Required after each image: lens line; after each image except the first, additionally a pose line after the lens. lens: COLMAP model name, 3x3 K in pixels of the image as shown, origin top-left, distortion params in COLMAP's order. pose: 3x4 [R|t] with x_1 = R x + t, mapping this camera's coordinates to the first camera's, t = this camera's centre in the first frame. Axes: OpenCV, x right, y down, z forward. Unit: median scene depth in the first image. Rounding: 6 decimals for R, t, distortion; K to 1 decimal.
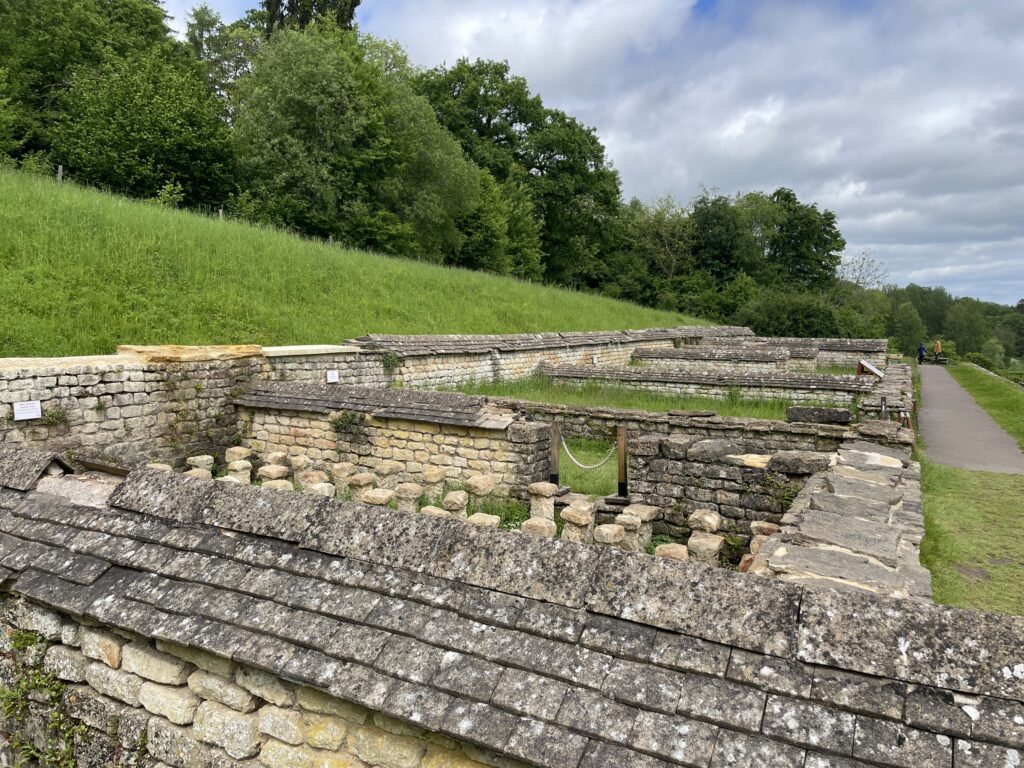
lens RADIAL K [[777.7, 0, 508.5], [0, 777.7, 380.5], [0, 0, 1]] dist [0.067166, -0.002468]
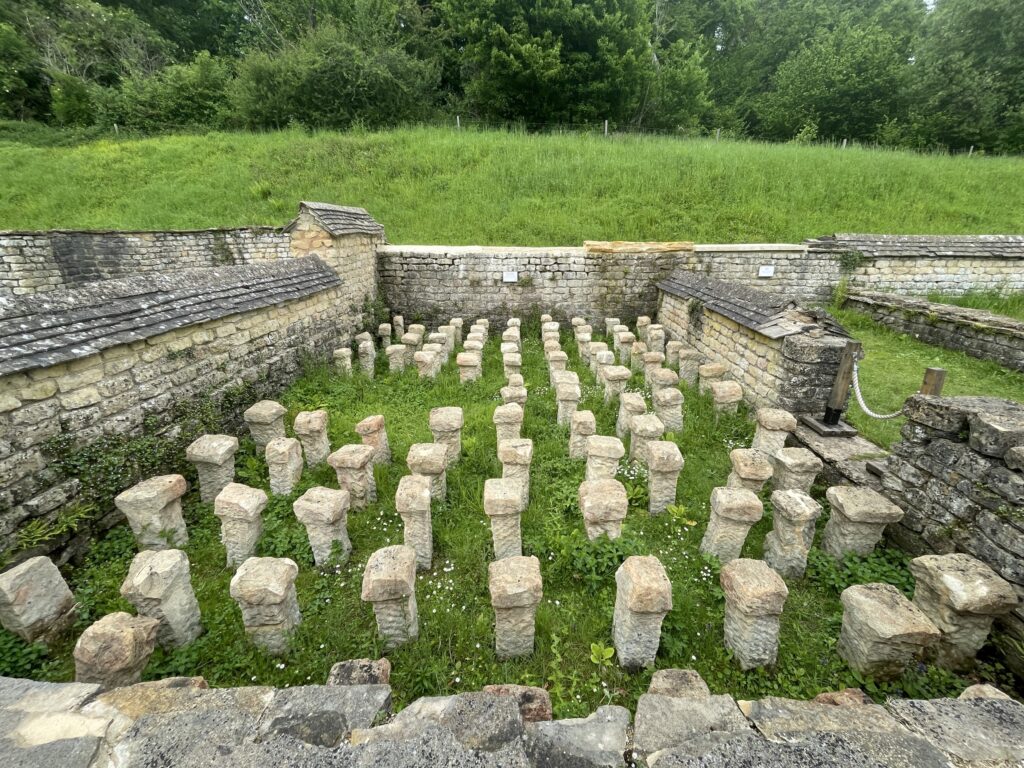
lens RADIAL K [[415.1, 0, 507.7], [0, 415.1, 384.9], [0, 0, 1]] dist [-0.001970, -0.000501]
pose [[0.443163, 0.290995, -0.847896, 0.232917], [-0.055889, 0.952976, 0.297847, -0.008021], [0.894697, -0.084607, 0.438587, 0.461921]]
